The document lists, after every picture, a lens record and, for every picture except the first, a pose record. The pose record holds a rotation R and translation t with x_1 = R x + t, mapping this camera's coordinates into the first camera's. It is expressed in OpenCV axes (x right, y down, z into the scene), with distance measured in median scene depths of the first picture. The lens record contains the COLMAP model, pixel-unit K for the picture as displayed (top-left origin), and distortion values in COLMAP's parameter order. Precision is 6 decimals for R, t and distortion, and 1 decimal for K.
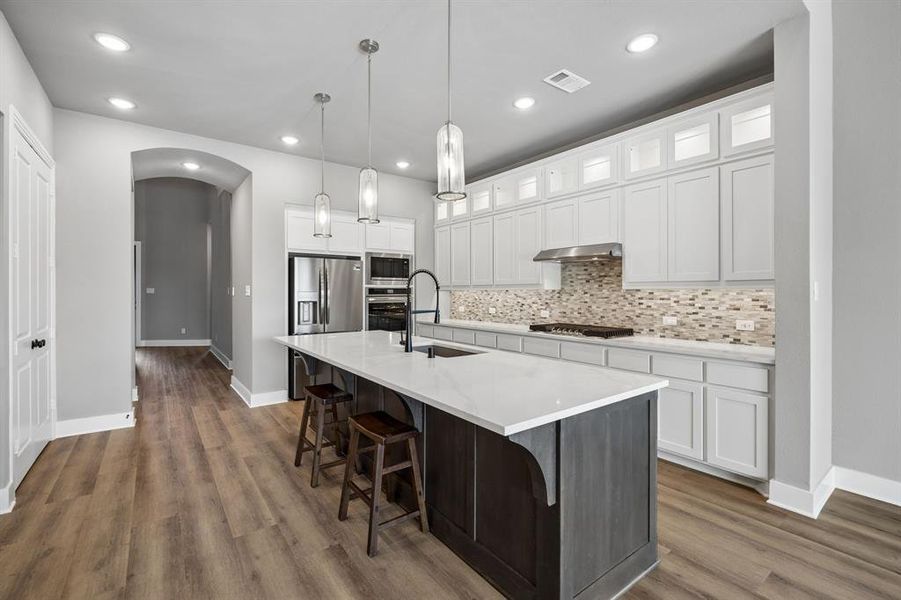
lens RADIAL K [[404.7, 0, 419.7], [0, 404.7, 292.9], [0, 0, 1]] dist [0.002003, -0.000977]
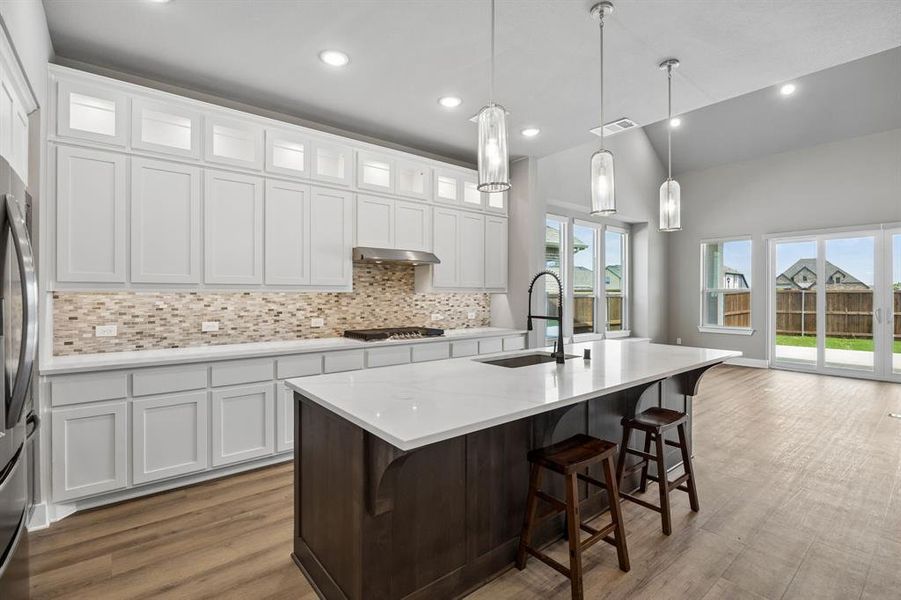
lens RADIAL K [[404.7, 0, 458.6], [0, 404.7, 296.6], [0, 0, 1]] dist [0.002003, -0.000977]
pose [[-0.087947, -0.005072, 0.996112, -0.584170], [0.003119, 0.999981, 0.005367, -0.003409], [-0.996120, 0.003578, -0.087929, 0.883315]]
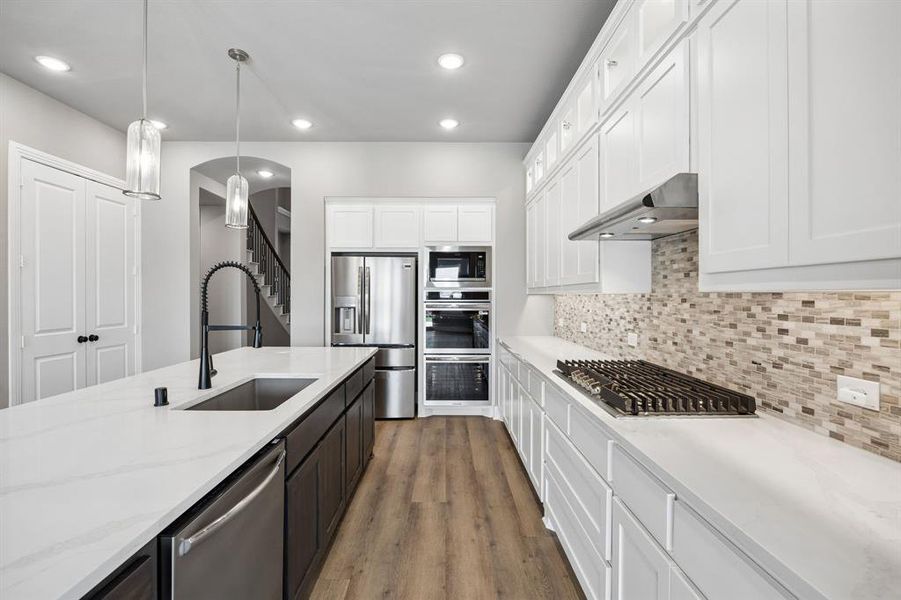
lens RADIAL K [[404.7, 0, 435.2], [0, 404.7, 298.5], [0, 0, 1]] dist [0.002003, -0.000977]
pose [[0.818249, 0.006812, -0.574824, 0.449414], [-0.004486, 0.999975, 0.005465, -0.003380], [0.574847, -0.001893, 0.818259, 0.469882]]
